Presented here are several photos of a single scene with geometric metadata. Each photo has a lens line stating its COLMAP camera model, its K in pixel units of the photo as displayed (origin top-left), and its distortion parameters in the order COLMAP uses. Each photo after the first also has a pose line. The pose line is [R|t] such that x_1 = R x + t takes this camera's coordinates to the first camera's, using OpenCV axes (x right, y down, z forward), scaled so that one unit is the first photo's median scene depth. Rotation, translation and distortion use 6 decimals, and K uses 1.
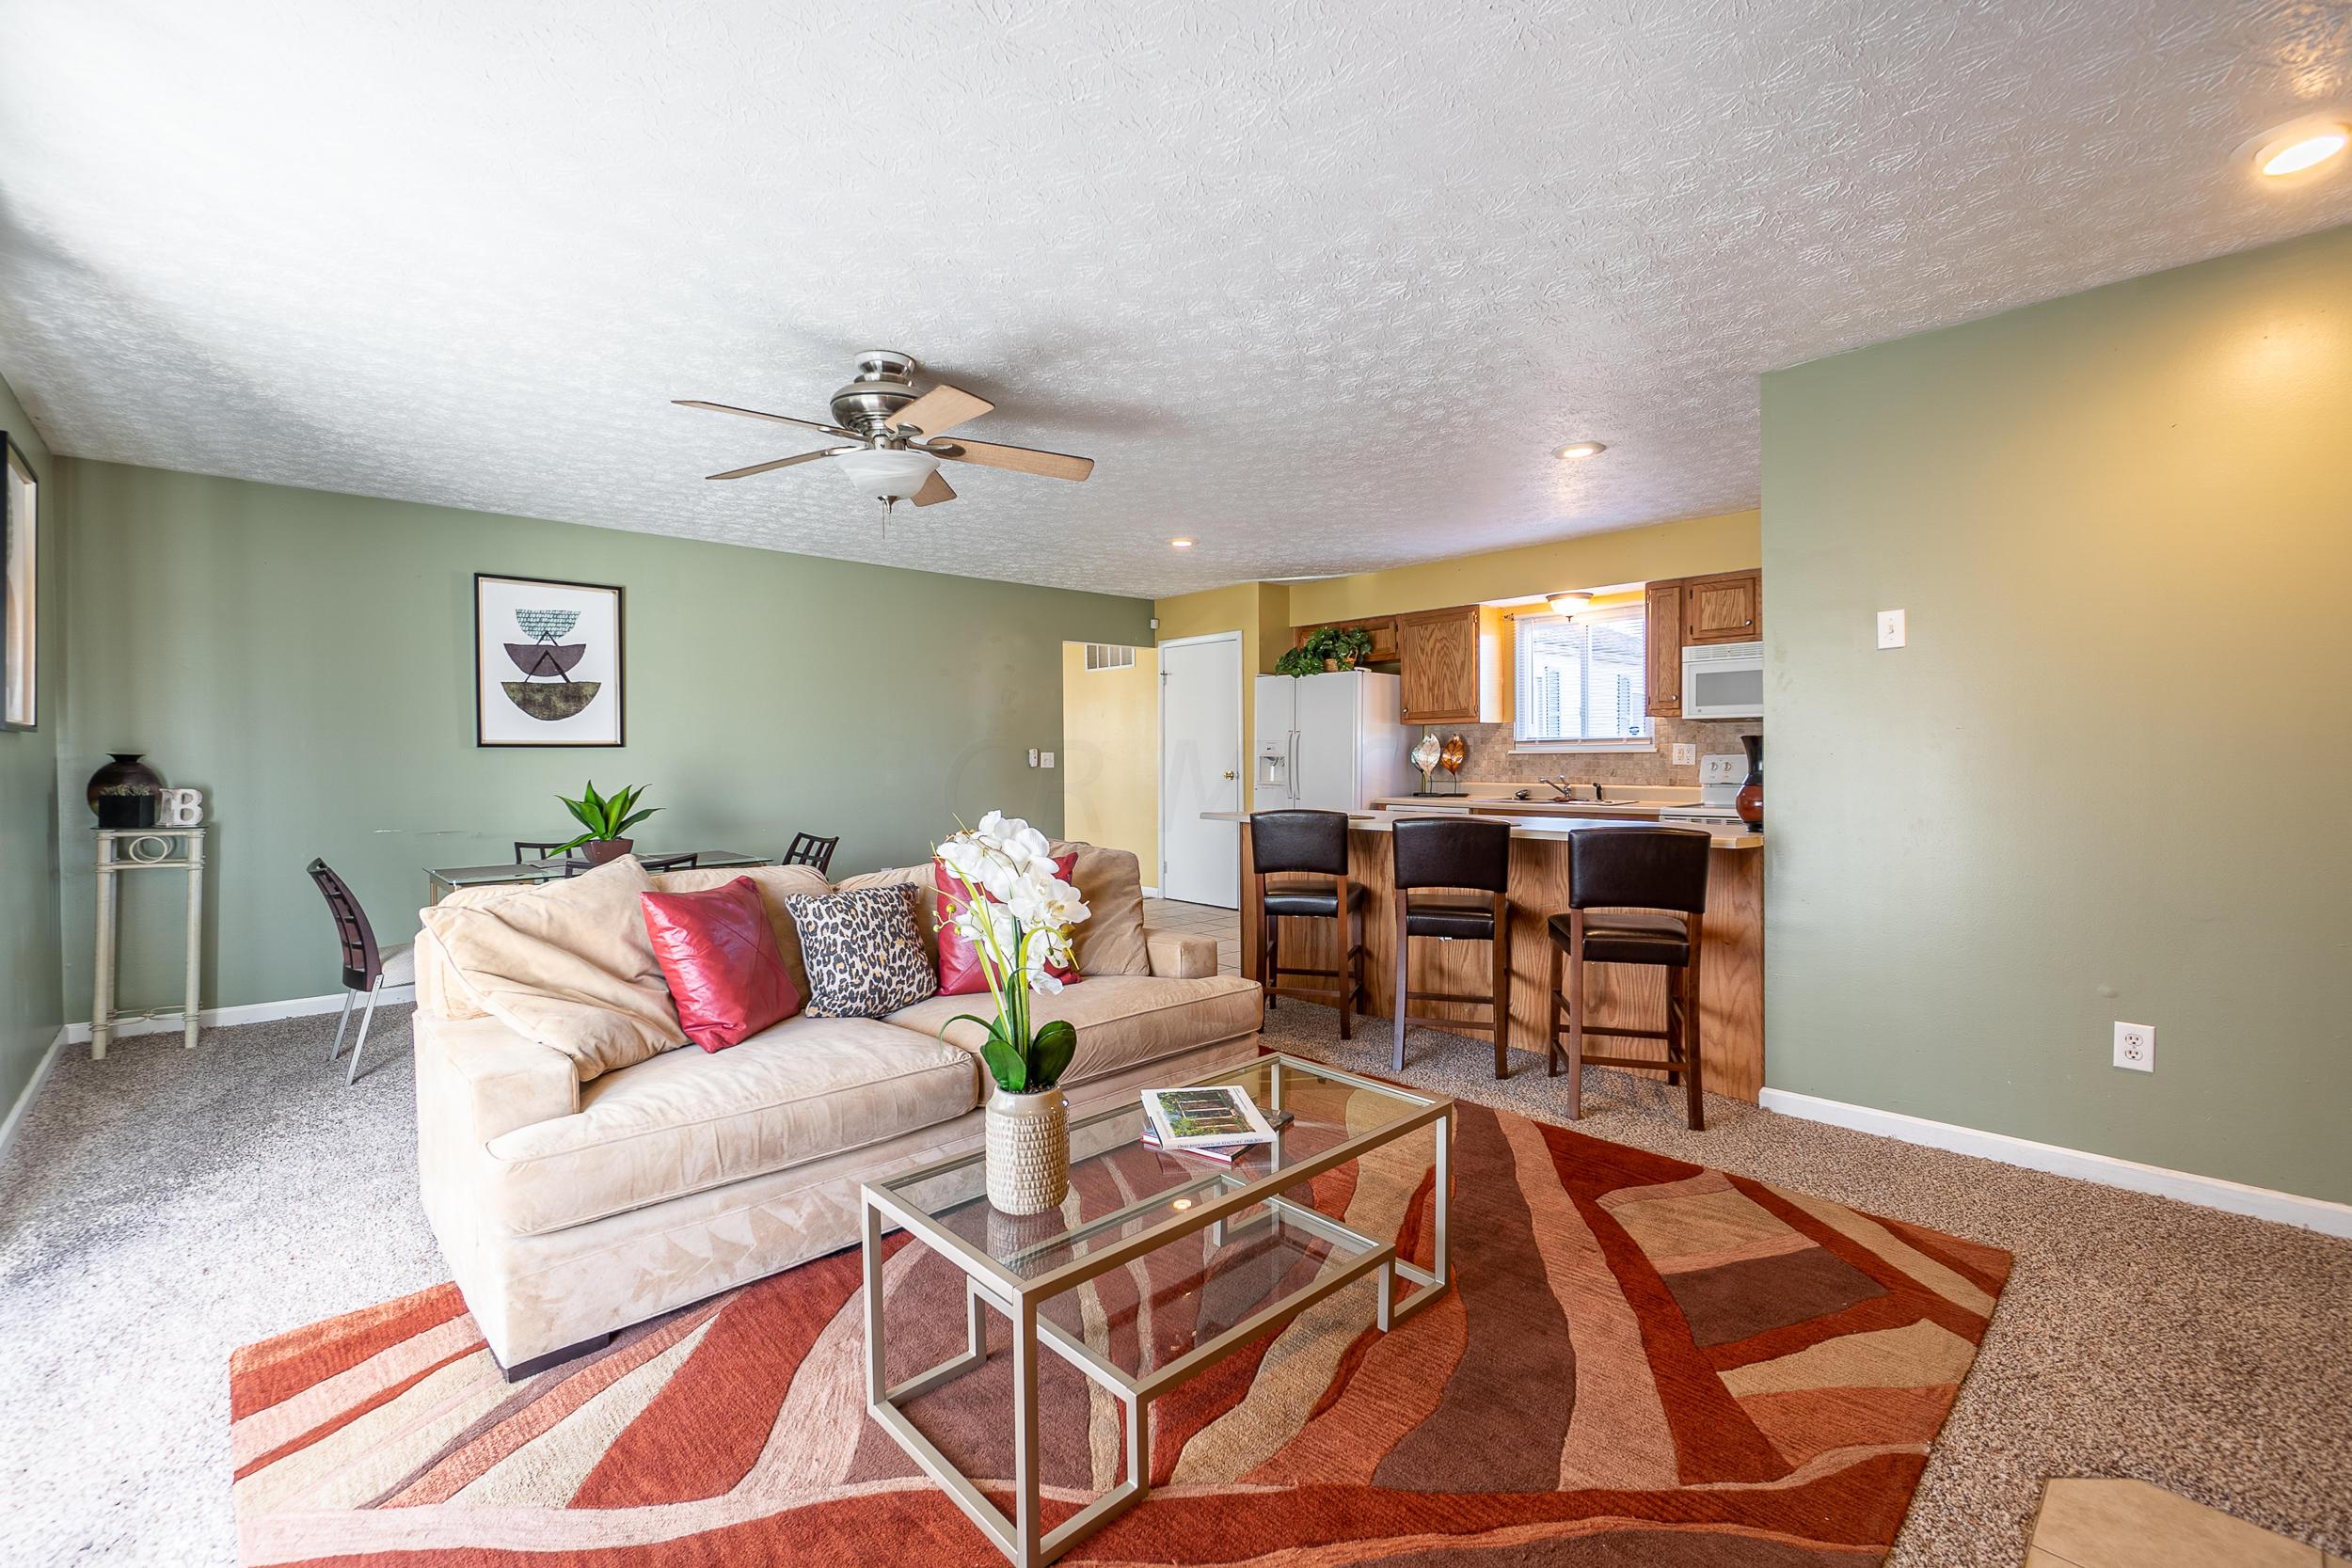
lens RADIAL K [[1002.3, 0, 1169.1], [0, 1002.3, 785.2], [0, 0, 1]] dist [0.000373, -0.000206]
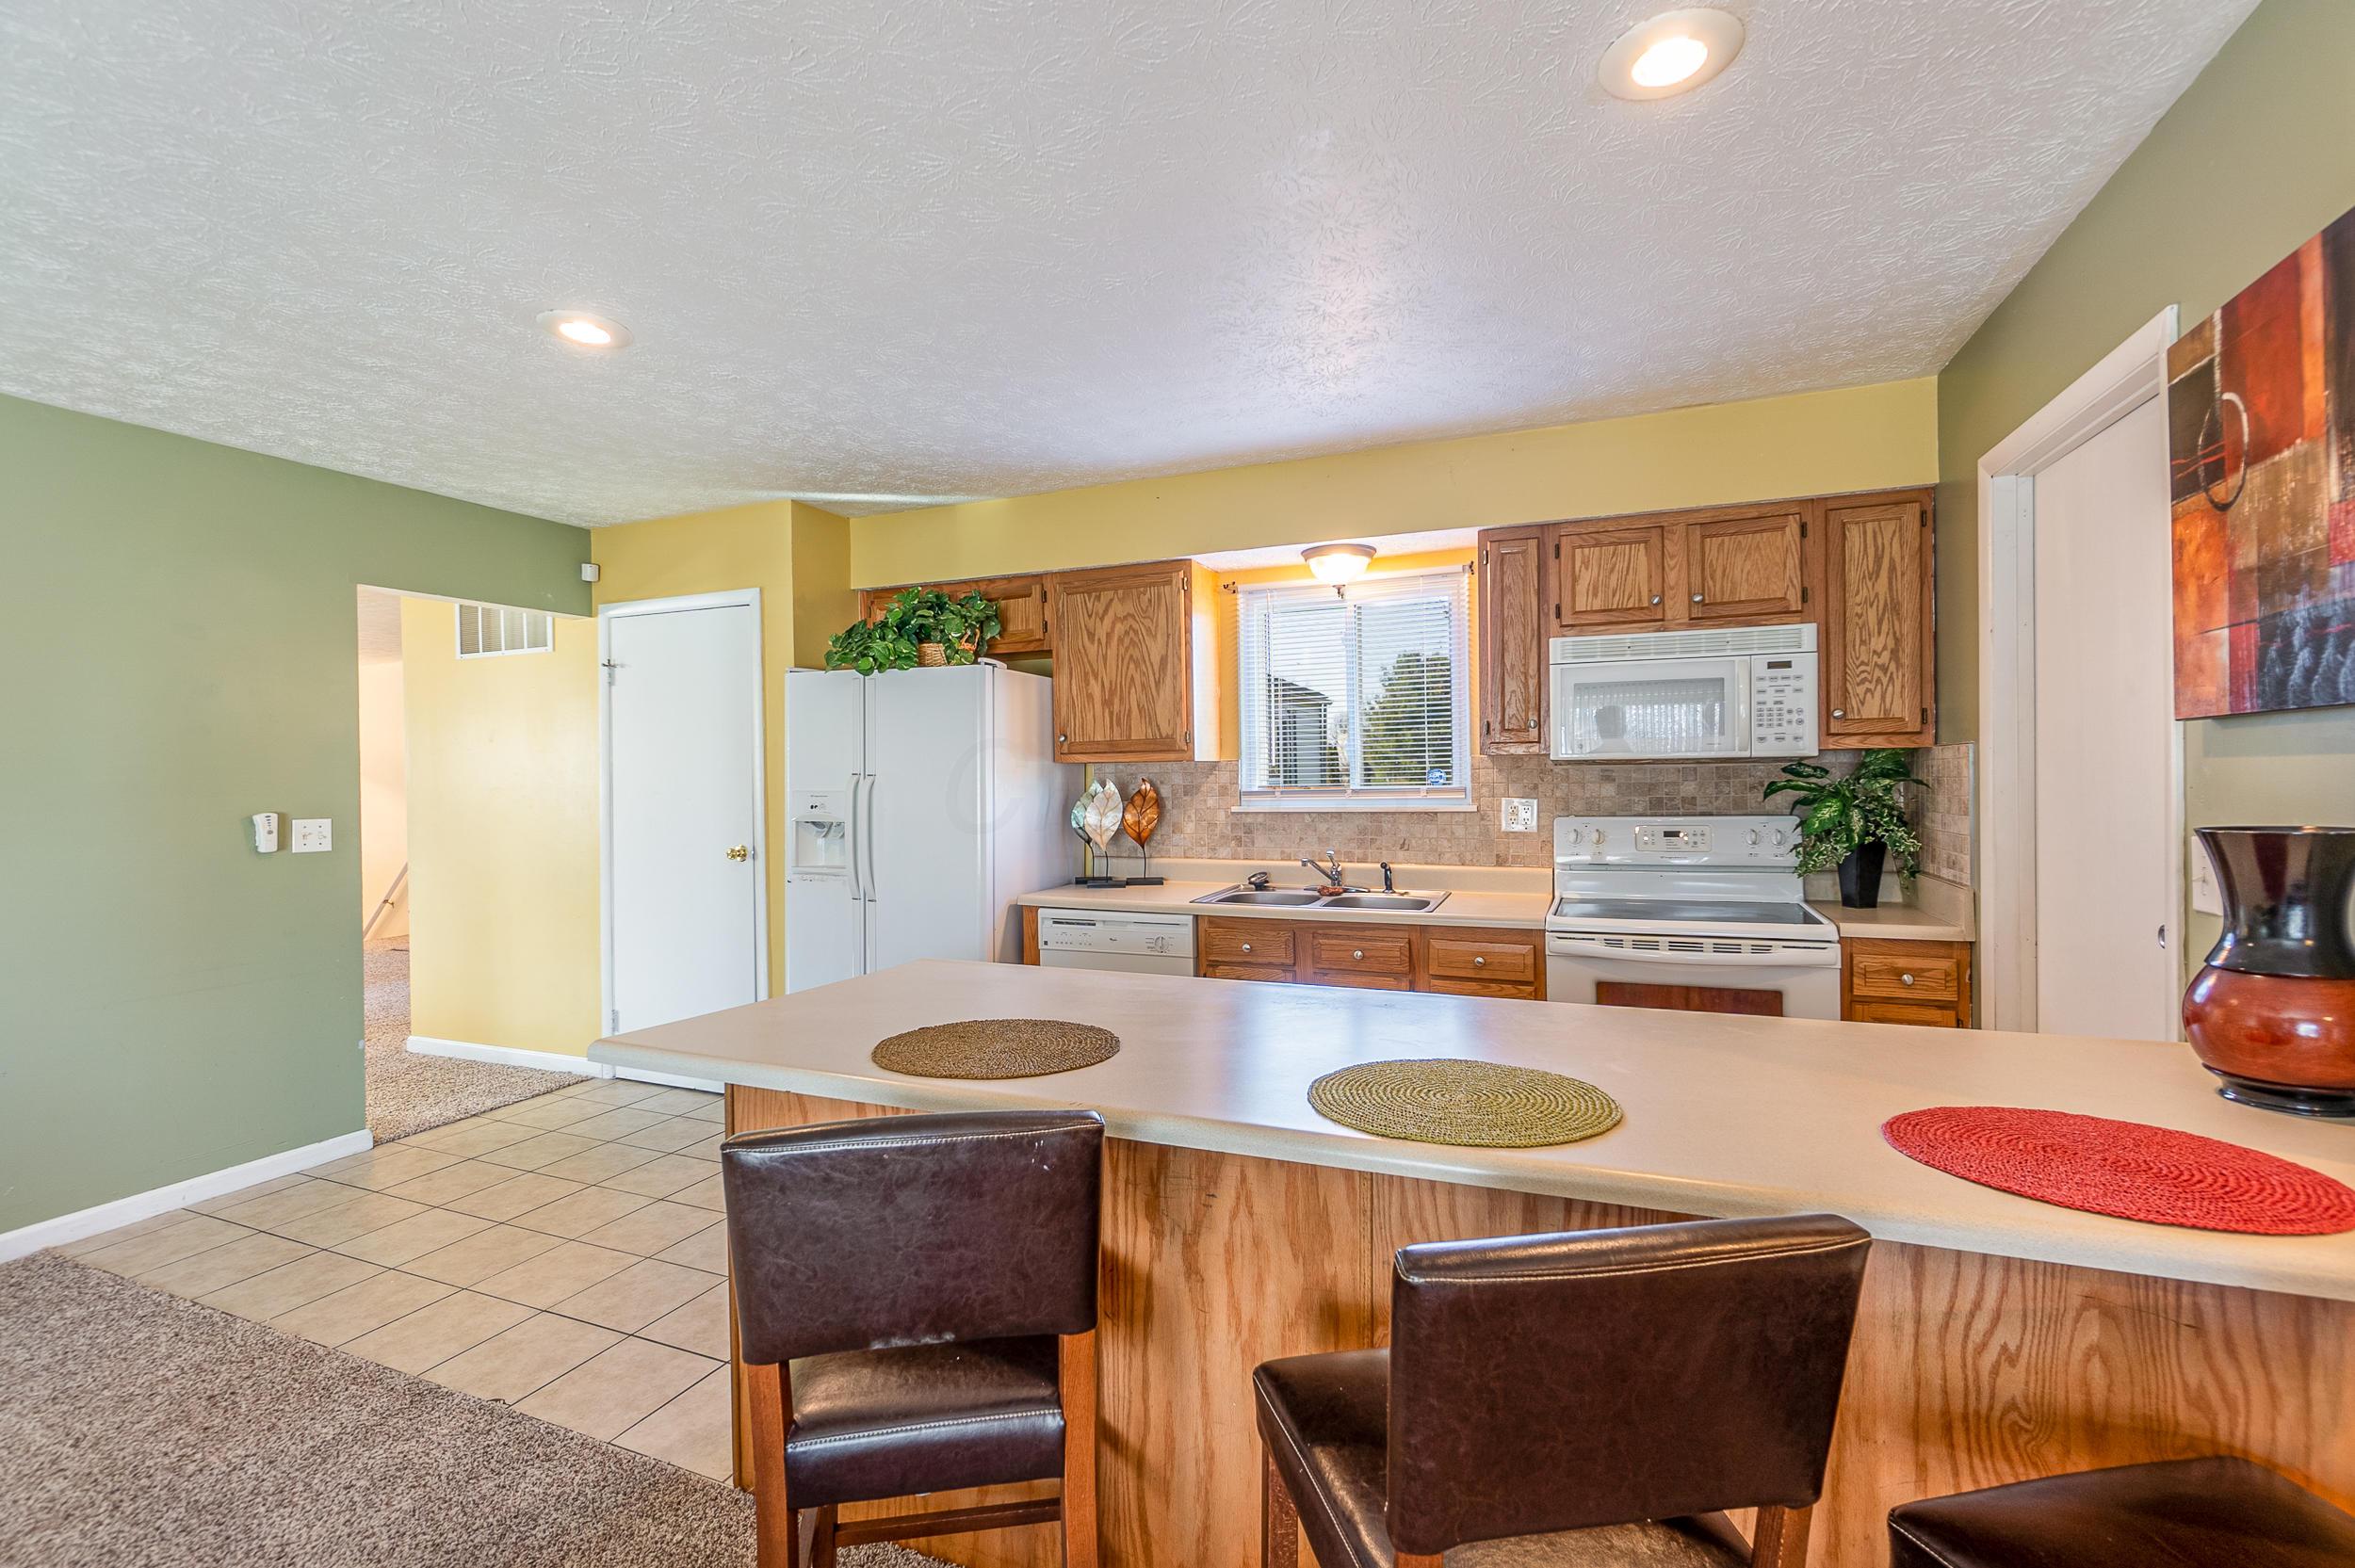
lens RADIAL K [[1003.5, 0, 1170.6], [0, 1003.5, 785.2], [0, 0, 1]] dist [0.000373, -0.000206]
pose [[0.906847, -0.008080, 0.421383, 0.048470], [0.018134, 0.999638, -0.019859, -0.035248], [-0.421070, 0.025651, 0.906665, 0.452624]]
